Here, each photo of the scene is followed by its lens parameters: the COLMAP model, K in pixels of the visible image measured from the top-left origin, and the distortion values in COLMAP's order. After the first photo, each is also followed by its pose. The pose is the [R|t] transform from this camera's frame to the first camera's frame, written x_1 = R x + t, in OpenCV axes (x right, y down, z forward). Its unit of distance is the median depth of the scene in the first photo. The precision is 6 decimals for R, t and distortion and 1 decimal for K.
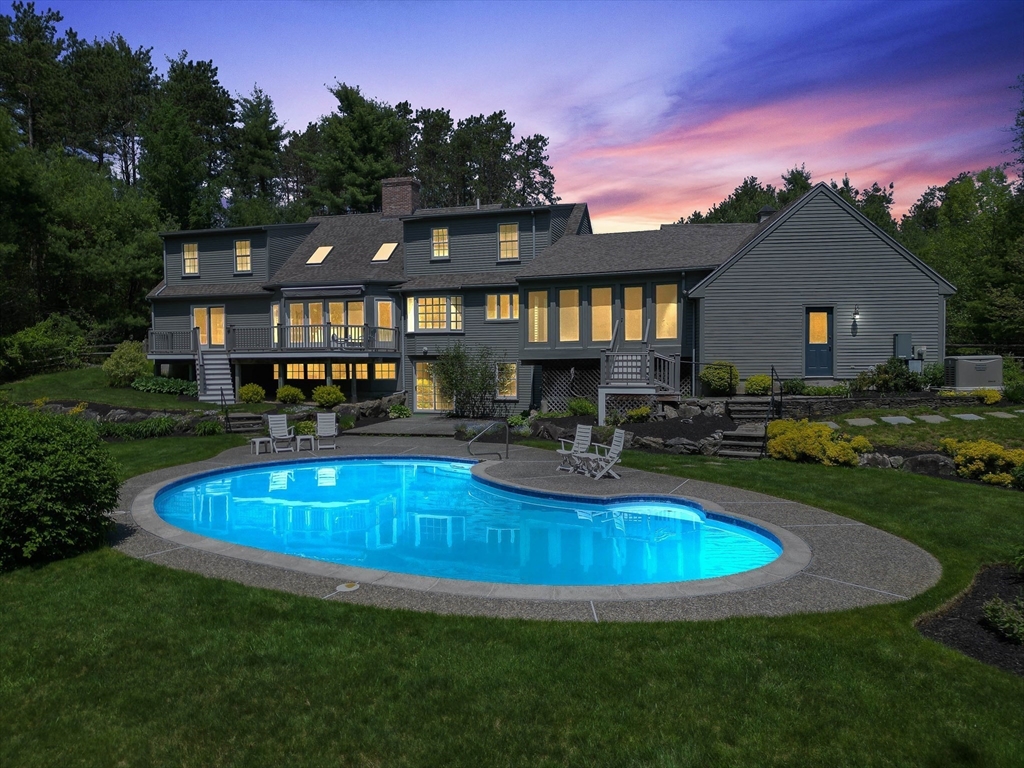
lens RADIAL K [[722.5, 0, 512.0], [0, 722.5, 384.0], [0, 0, 1]] dist [0.085238, -0.113523]
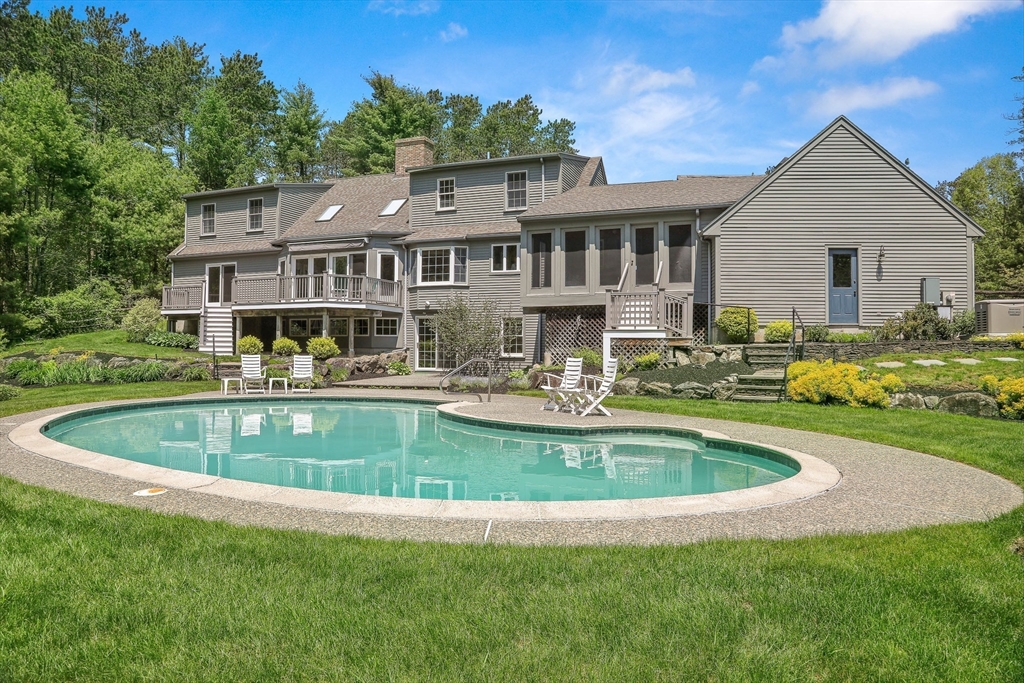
lens RADIAL K [[695.1, 0, 512.0], [0, 695.1, 341.5], [0, 0, 1]] dist [-0.123896, 0.060654]
pose [[0.998479, 0.010578, -0.054111, 0.049973], [-0.013192, 0.998751, -0.048187, 0.055194], [0.053534, 0.048828, 0.997372, 0.128989]]
